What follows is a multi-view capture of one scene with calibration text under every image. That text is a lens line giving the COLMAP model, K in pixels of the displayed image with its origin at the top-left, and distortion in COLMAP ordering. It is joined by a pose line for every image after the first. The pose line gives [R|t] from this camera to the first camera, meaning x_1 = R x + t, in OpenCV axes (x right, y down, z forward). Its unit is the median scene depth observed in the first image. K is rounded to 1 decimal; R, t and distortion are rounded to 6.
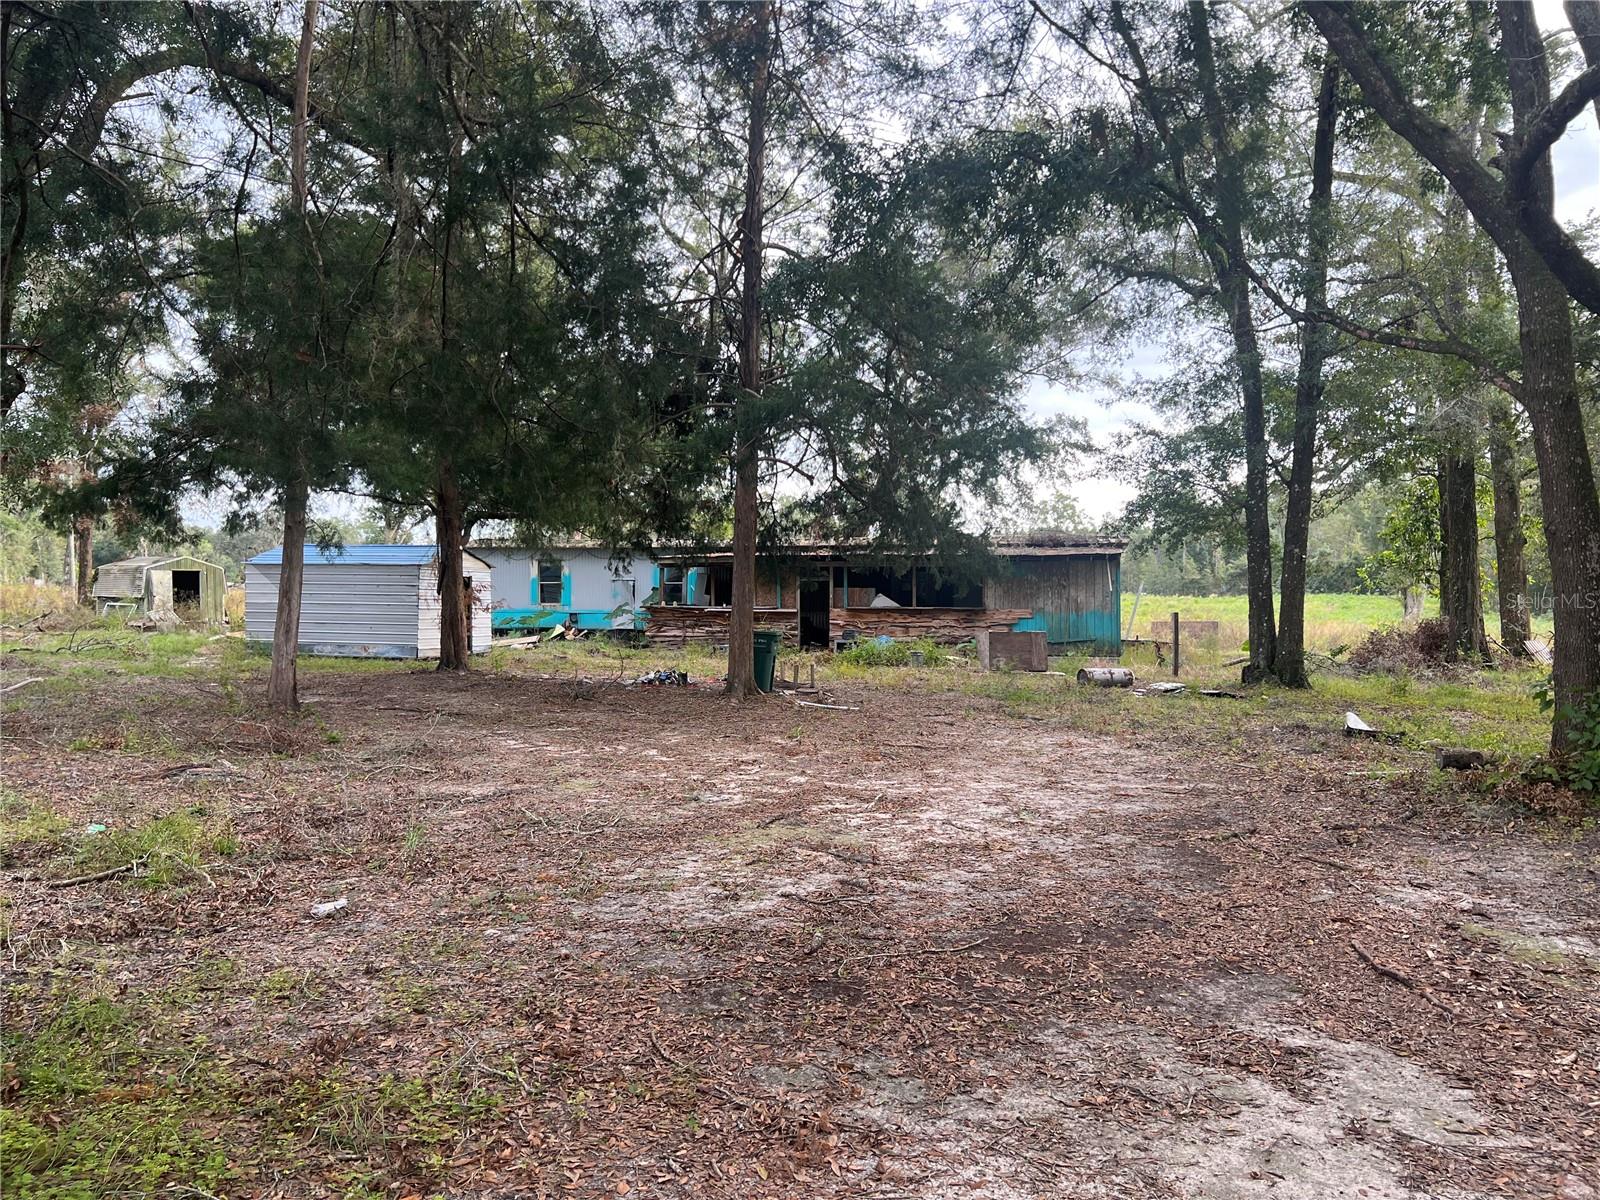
lens RADIAL K [[1217.2, 0, 815.1], [0, 1217.2, 601.4], [0, 0, 1]] dist [0.057108, -0.068044]
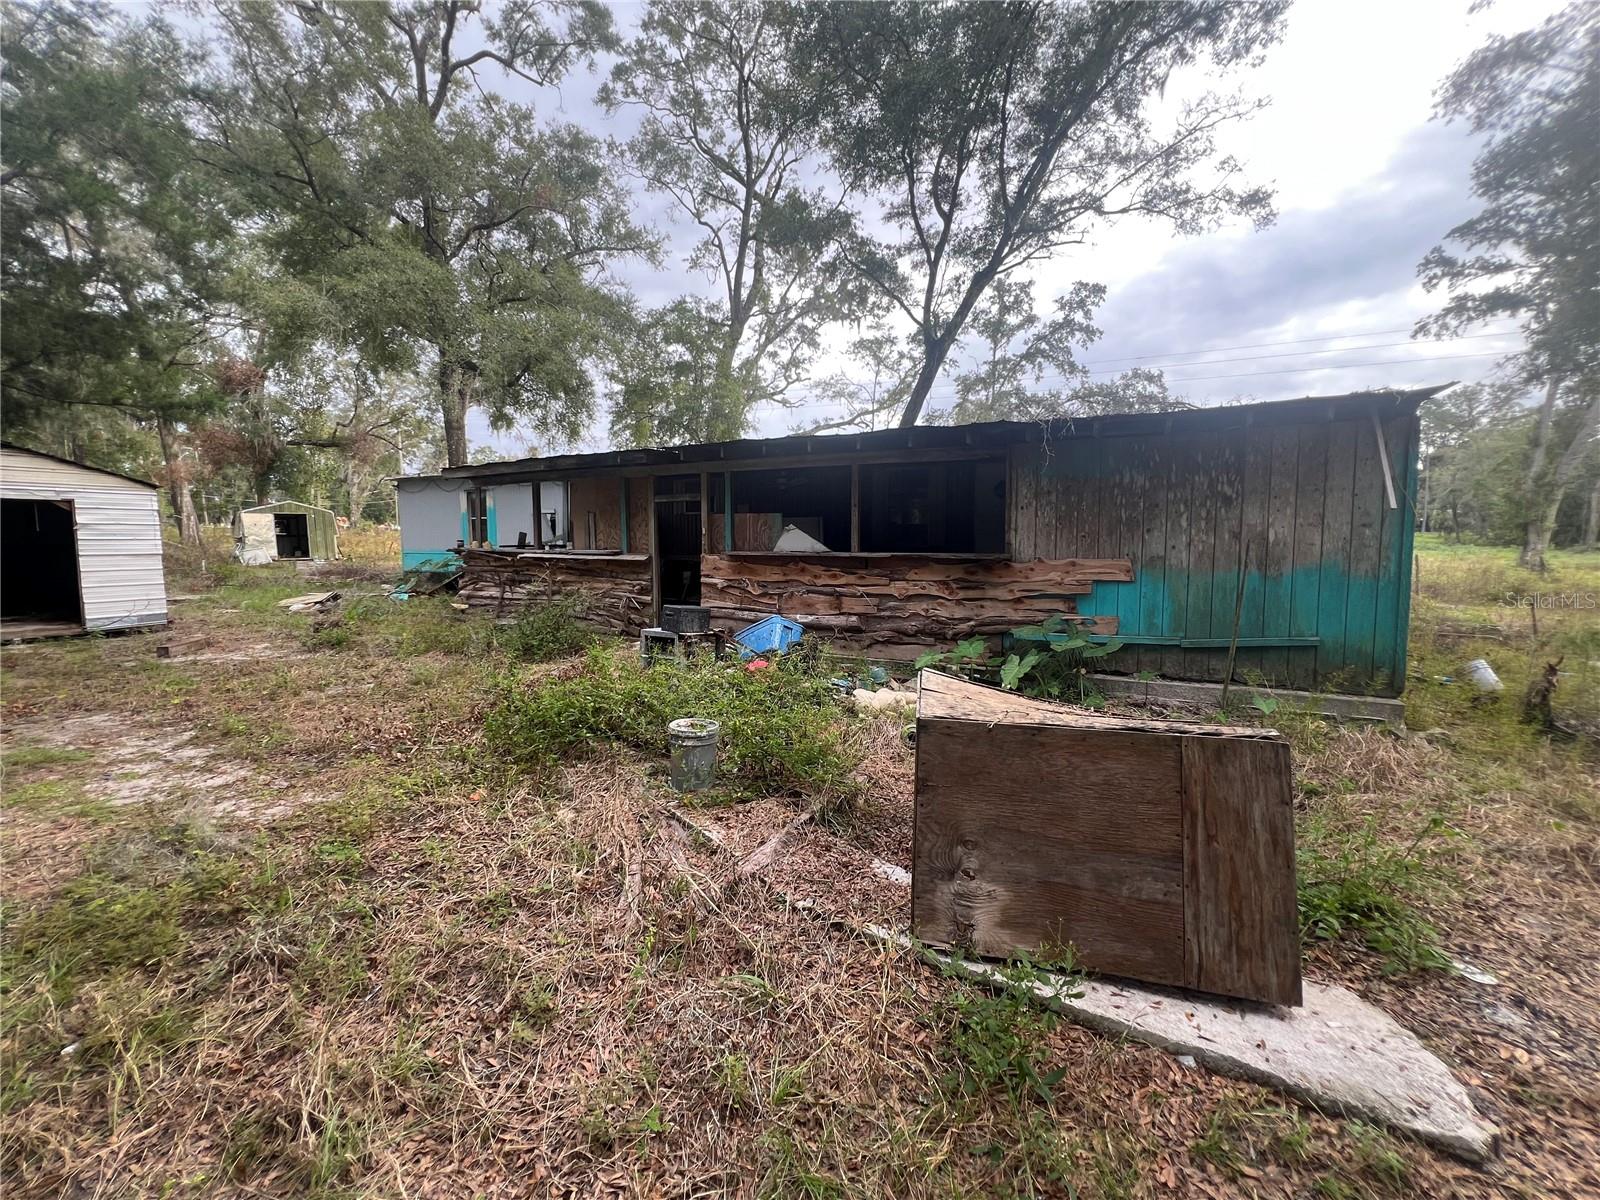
lens RADIAL K [[645.1, 0, 806.0], [0, 645.1, 593.8], [0, 0, 1]] dist [-0.000092, 0.000024]
pose [[0.969884, 0.017889, -0.242910, 0.178114], [0.002107, 0.996645, 0.081813, 0.000228], [0.243559, -0.079861, 0.966593, 1.086438]]
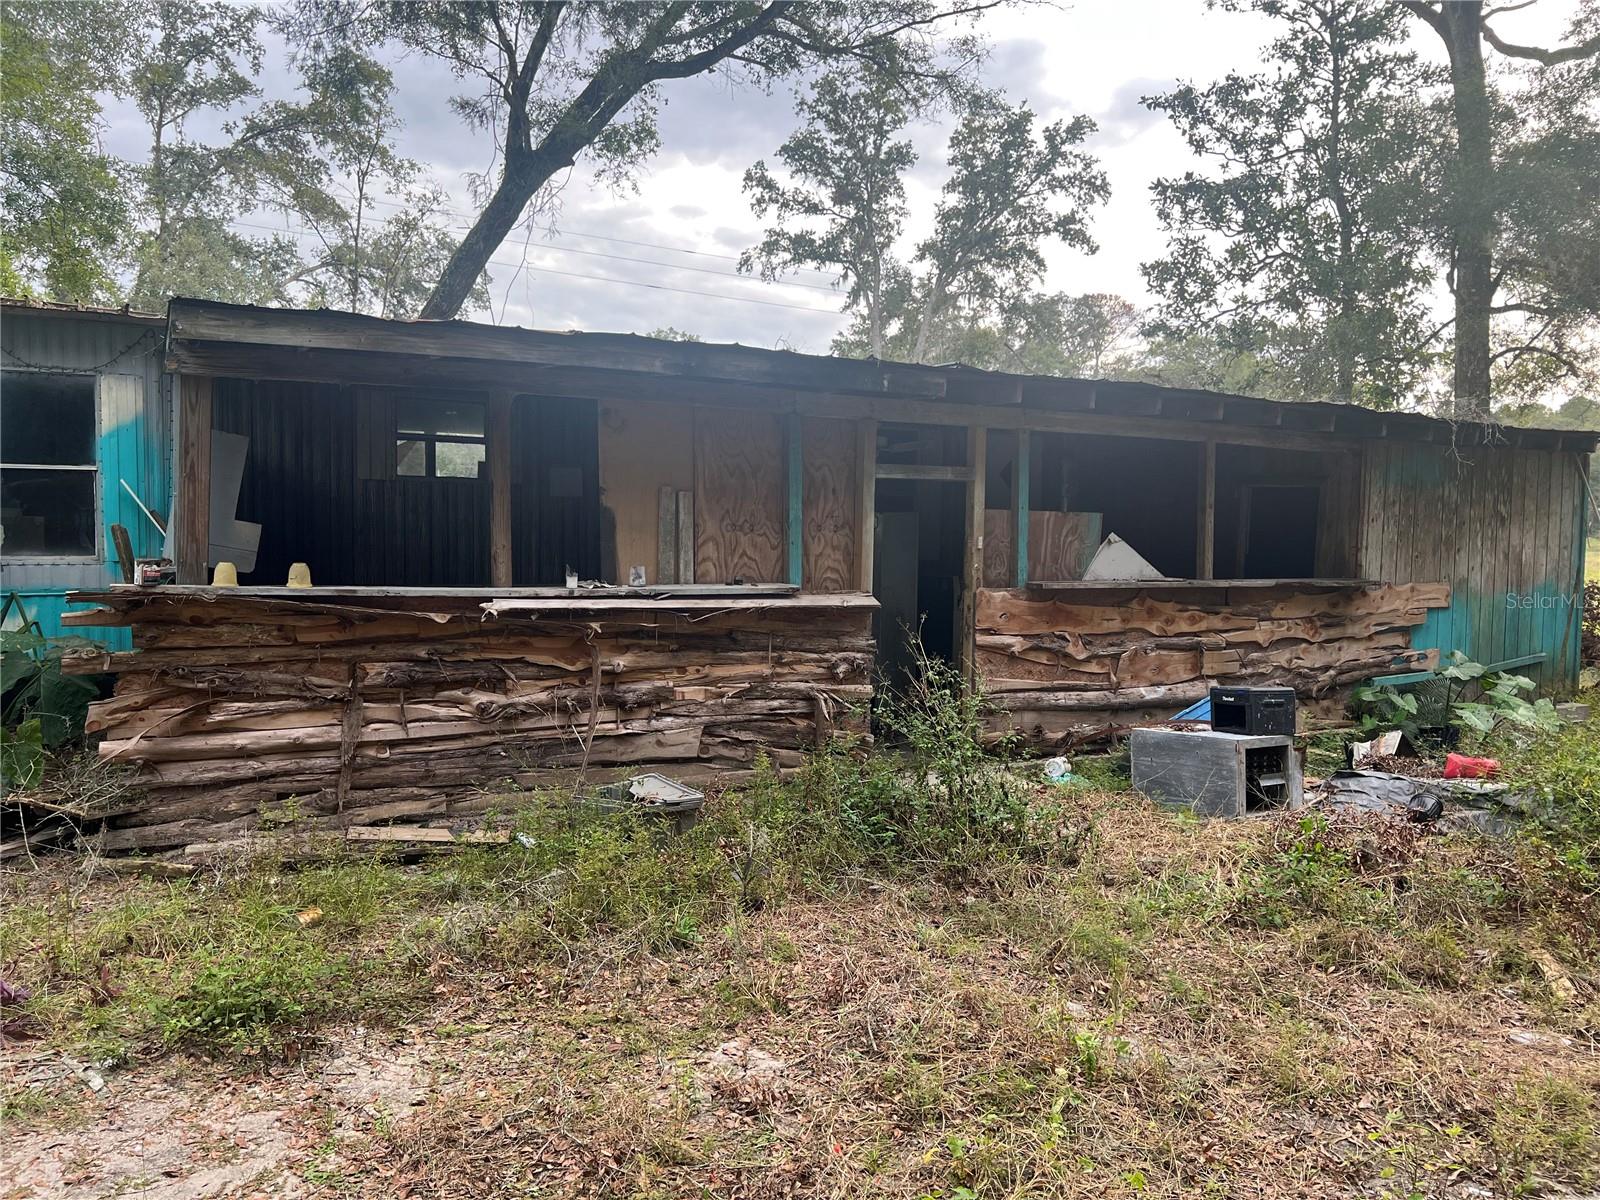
lens RADIAL K [[1217.2, 0, 828.1], [0, 1217.2, 596.8], [0, 0, 1]] dist [0.053462, -0.113223]
pose [[0.731955, -0.027226, 0.680808, -0.274159], [-0.013633, 0.998416, 0.054585, -0.009142], [-0.681216, -0.049235, 0.730425, 1.214914]]
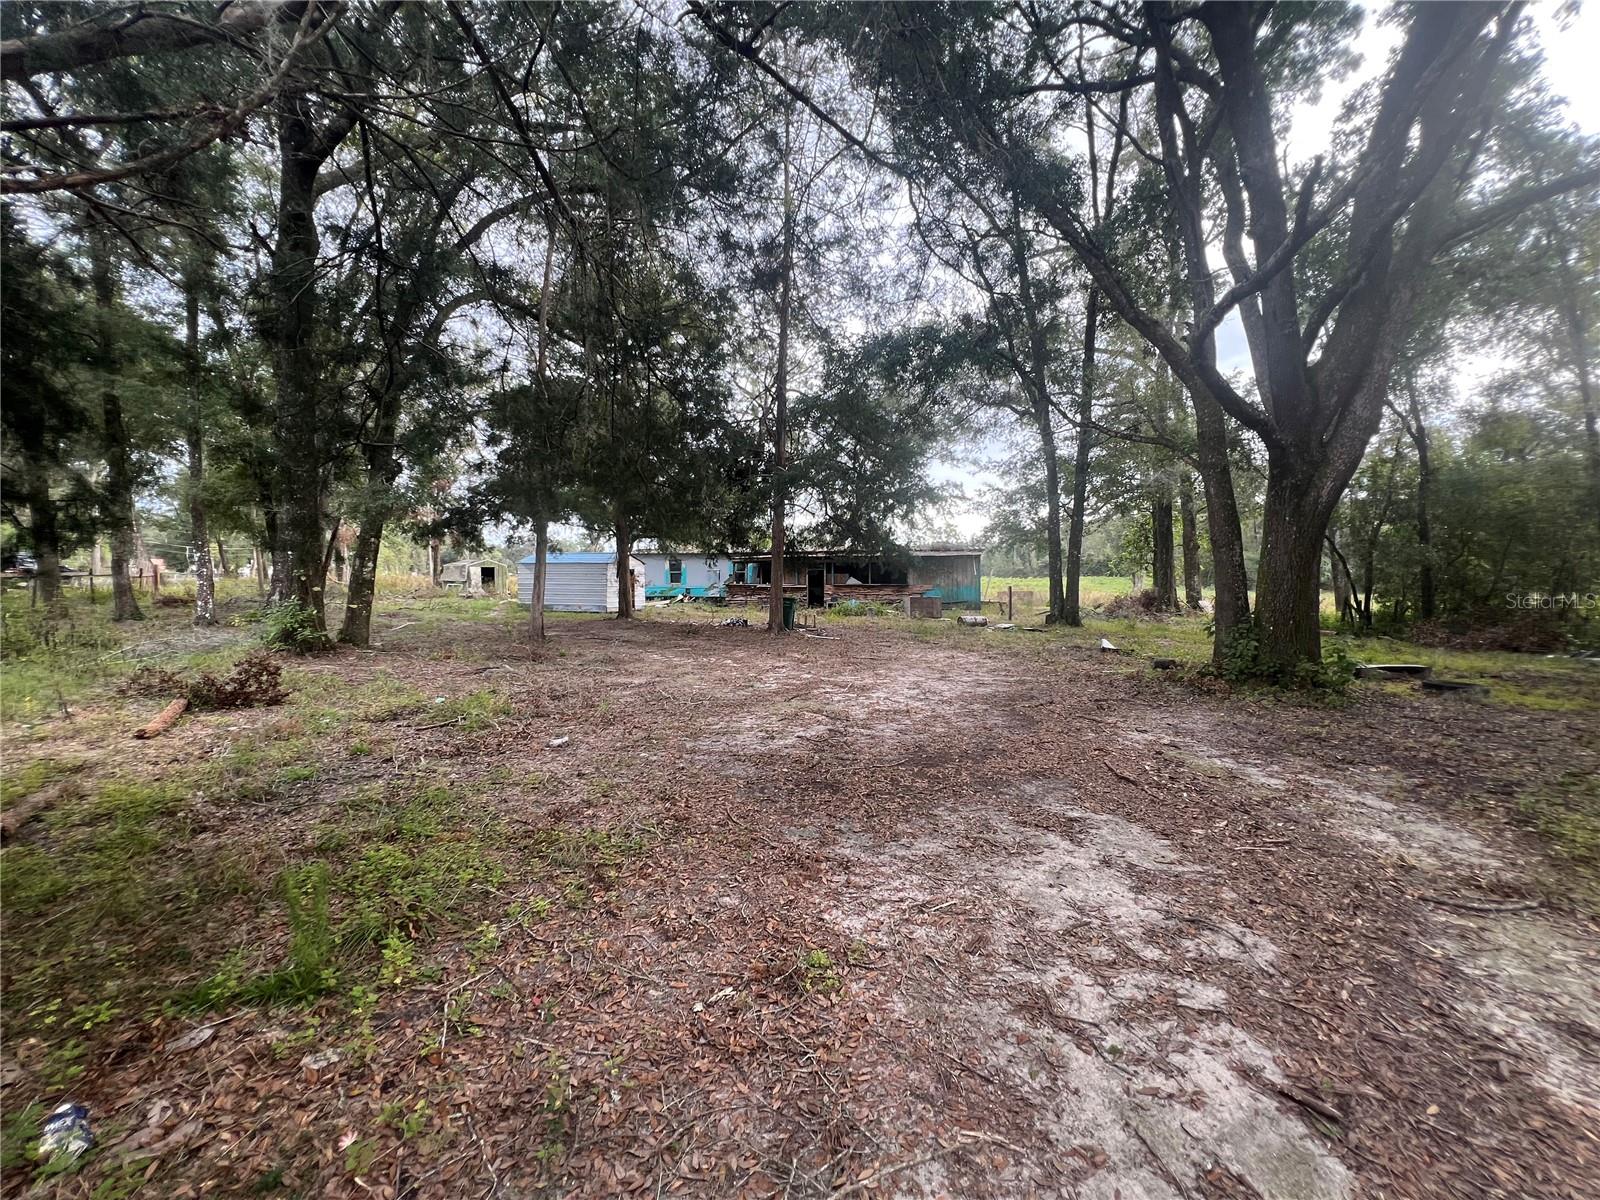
lens RADIAL K [[650.6, 0, 797.5], [0, 650.6, 593.2], [0, 0, 1]] dist [-0.002506, 0.000039]
pose [[0.999550, -0.004162, -0.029700, 0.001096], [0.004677, 0.999839, 0.017296, 0.001302], [0.029623, -0.017427, 0.999409, 0.003067]]
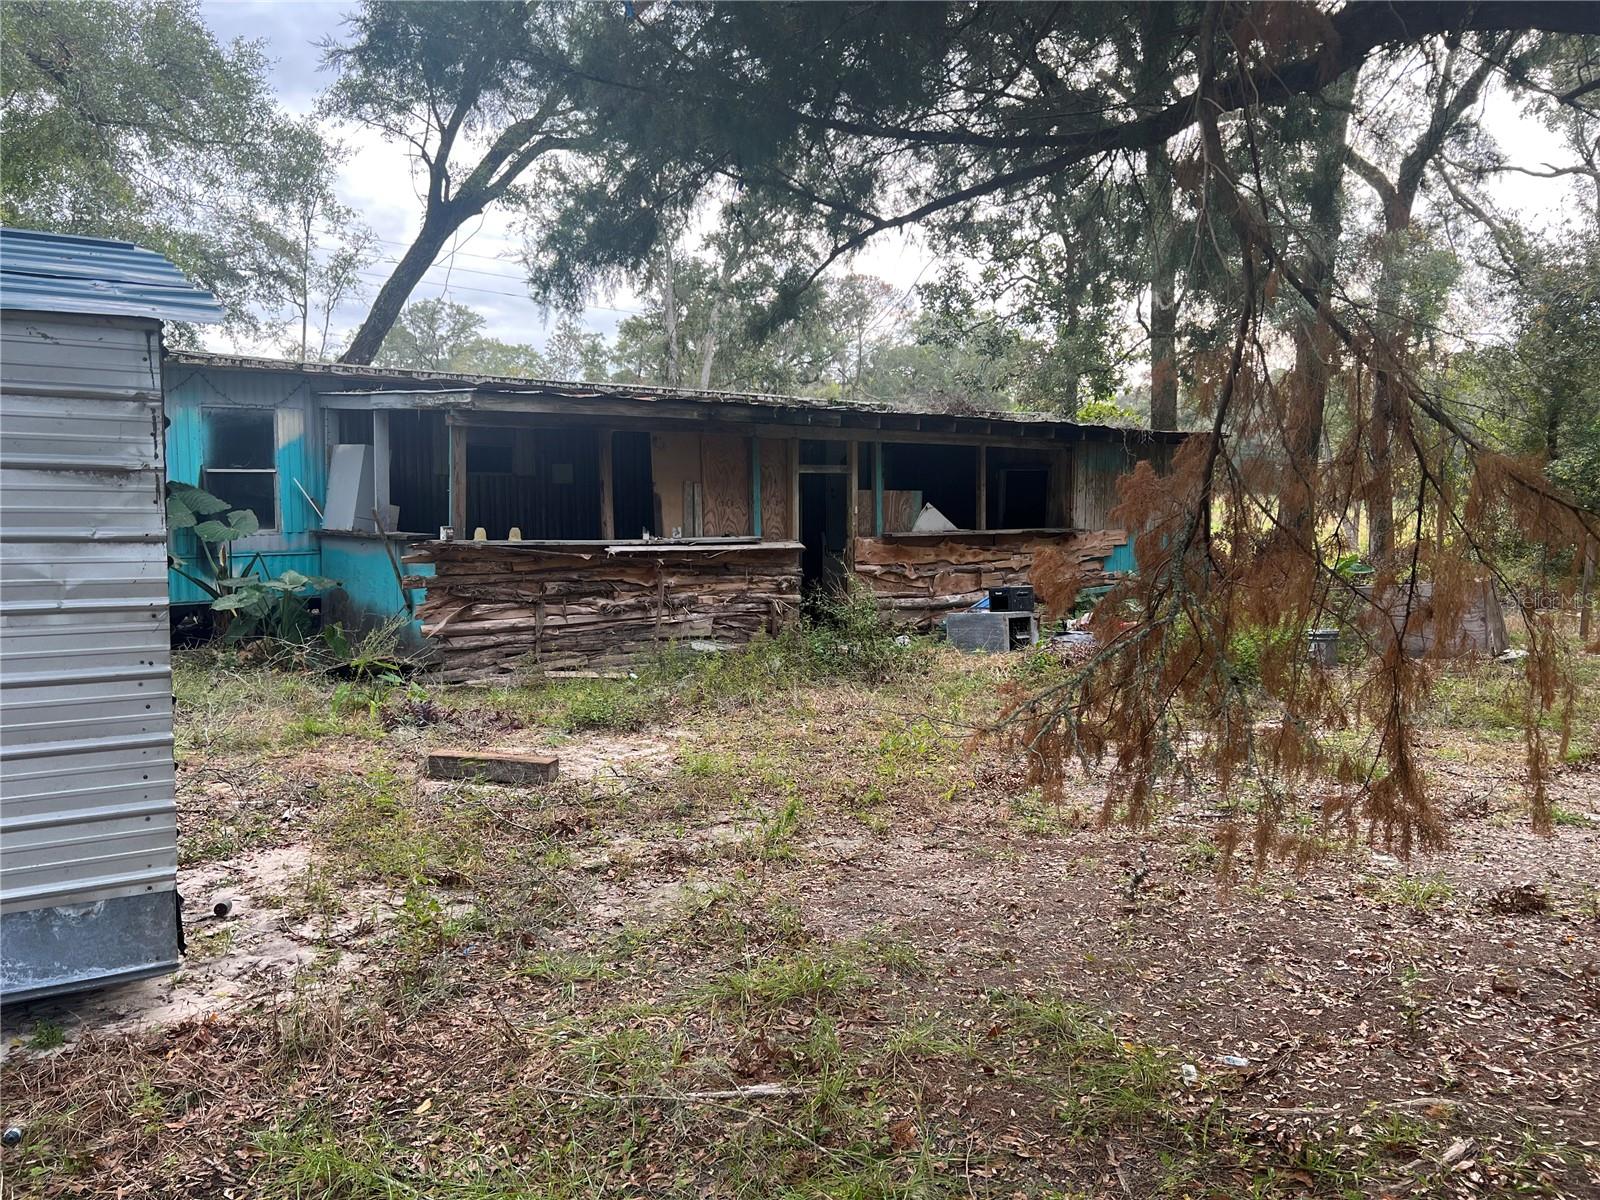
lens RADIAL K [[1217.2, 0, 815.1], [0, 1217.2, 601.4], [0, 0, 1]] dist [0.057108, -0.068044]
pose [[0.596445, -0.068737, 0.799705, -0.507119], [0.003923, 0.996564, 0.082732, -0.011018], [-0.802645, -0.046207, 0.594665, 1.095918]]
